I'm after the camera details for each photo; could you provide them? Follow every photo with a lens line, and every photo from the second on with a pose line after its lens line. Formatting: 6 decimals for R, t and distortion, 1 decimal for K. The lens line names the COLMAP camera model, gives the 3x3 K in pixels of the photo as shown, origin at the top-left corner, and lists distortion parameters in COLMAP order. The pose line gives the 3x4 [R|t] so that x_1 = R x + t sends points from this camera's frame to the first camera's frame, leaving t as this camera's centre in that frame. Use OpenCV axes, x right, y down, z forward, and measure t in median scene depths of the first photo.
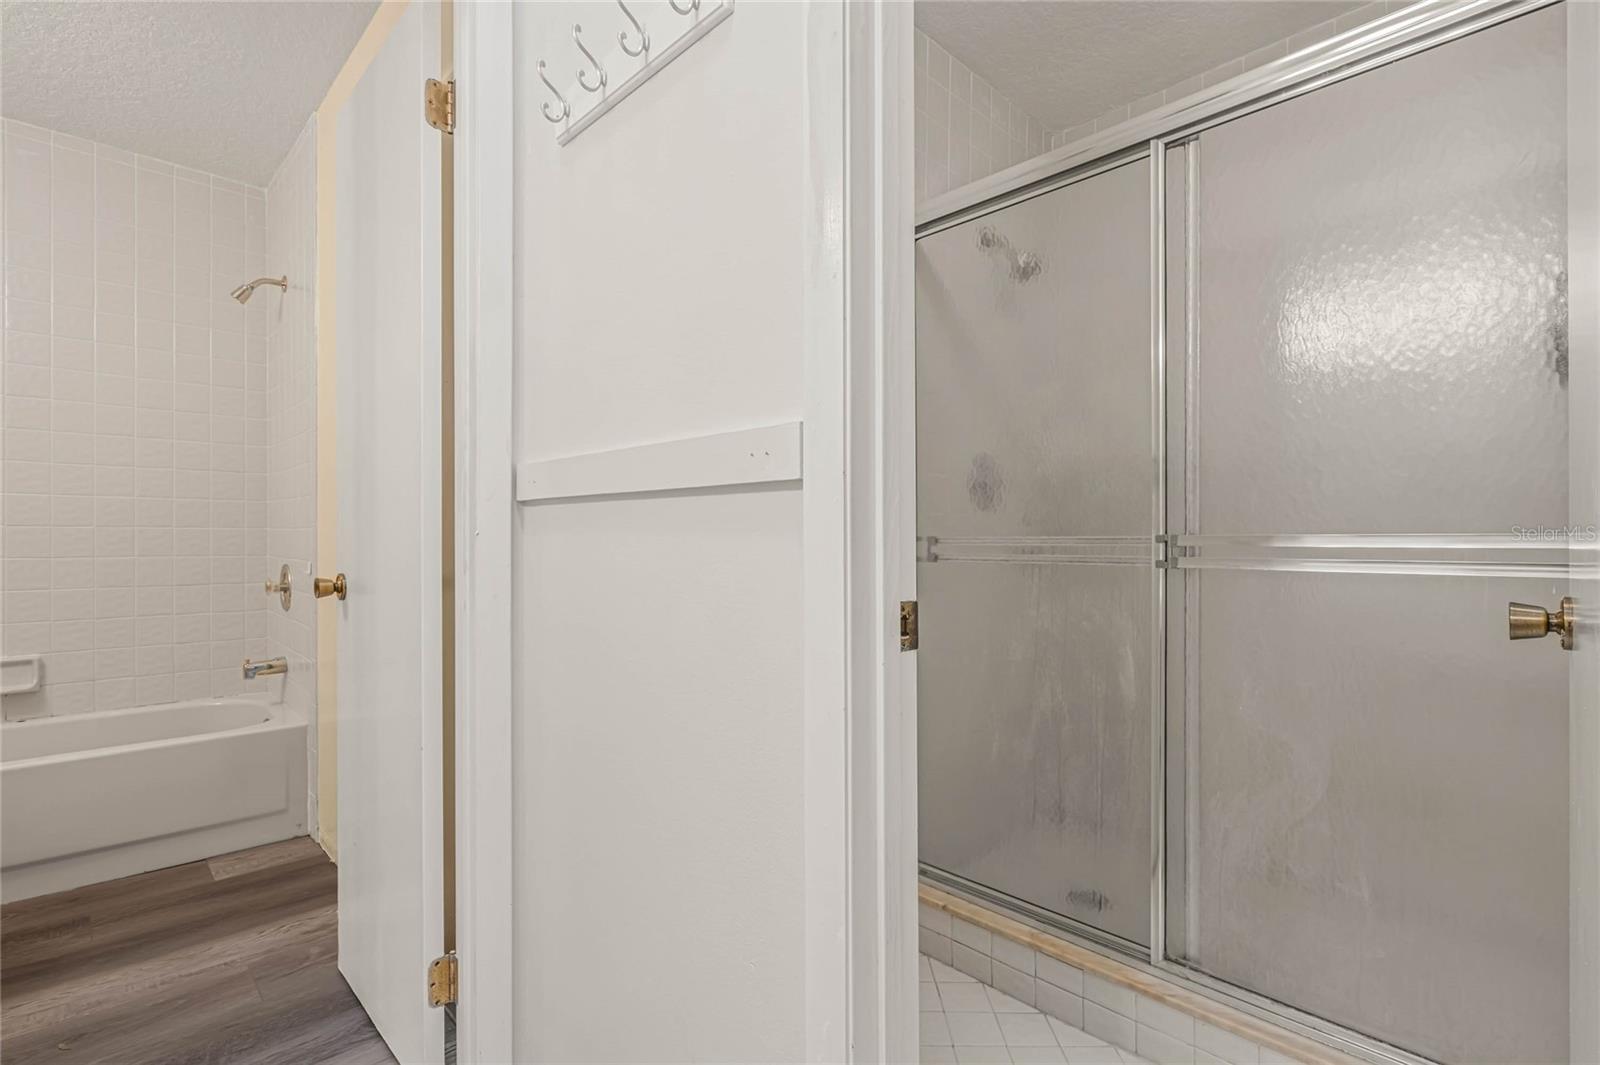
lens RADIAL K [[765.8, 0, 803.0], [0, 765.8, 527.8], [0, 0, 1]] dist [0.000117, 0.000106]
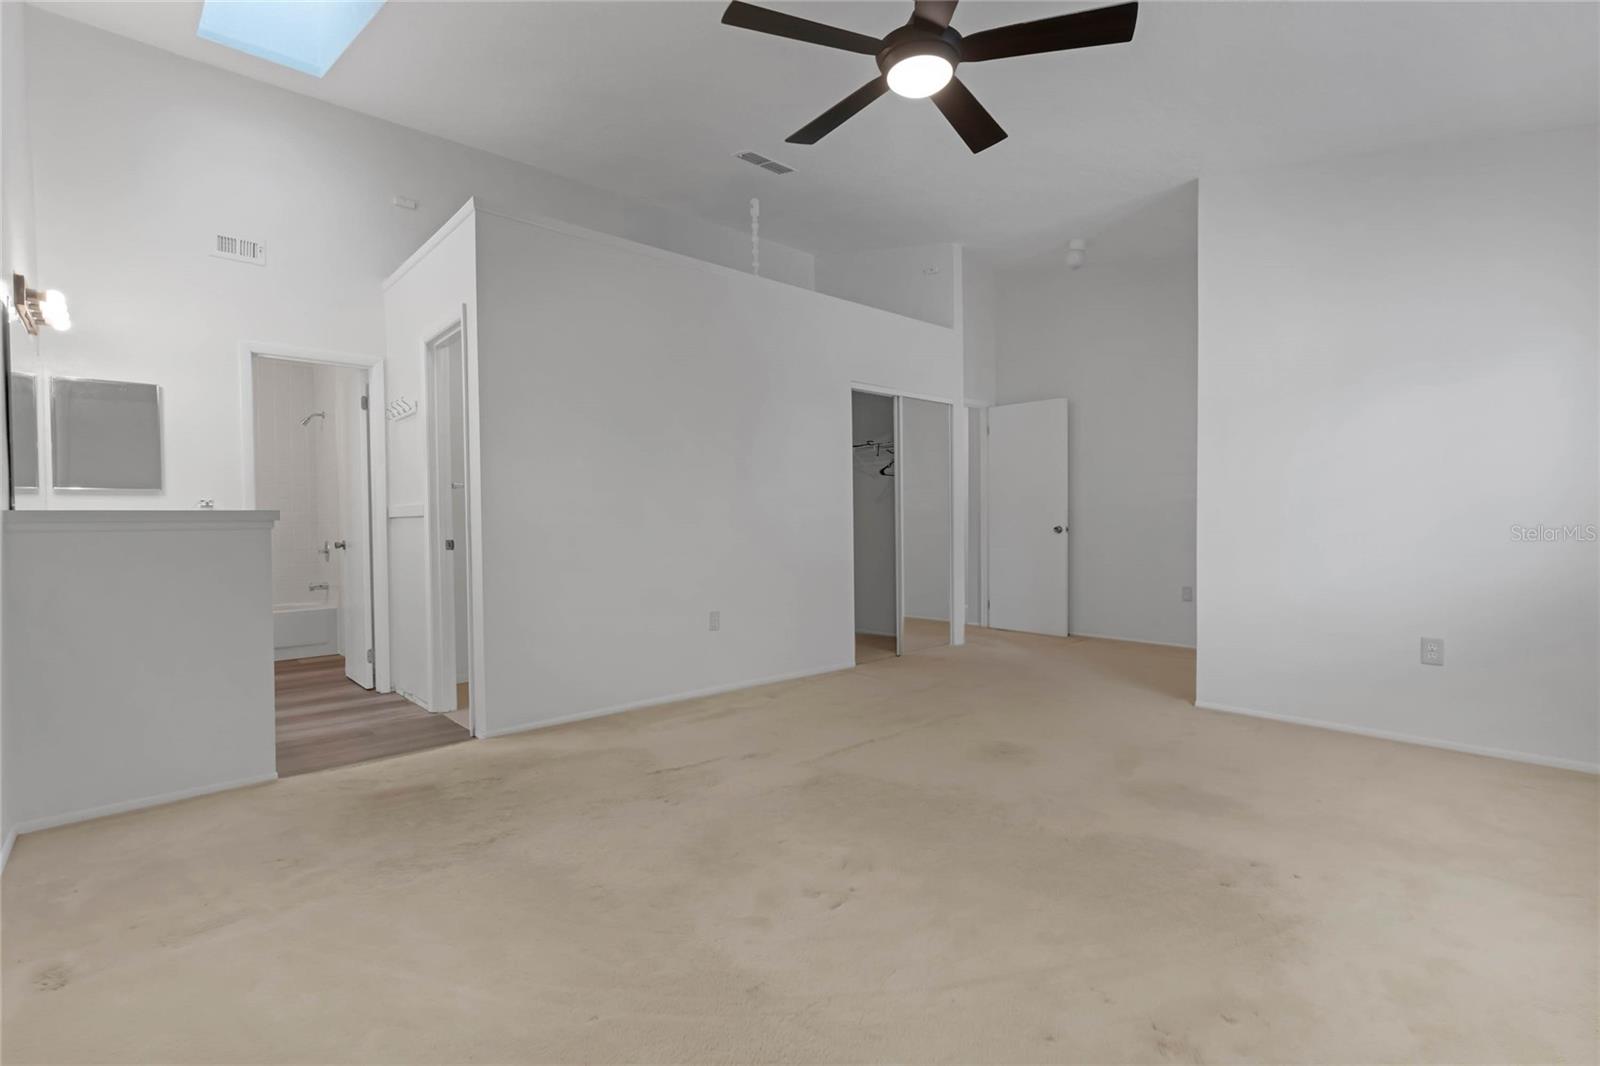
lens RADIAL K [[765.8, 0, 795.9], [0, 765.8, 532.4], [0, 0, 1]] dist [0.000117, 0.000106]
pose [[0.998743, -0.009517, -0.049222, 1.156664], [0.010504, 0.999748, 0.019839, -0.010742], [0.049021, -0.020331, 0.998591, -1.678296]]
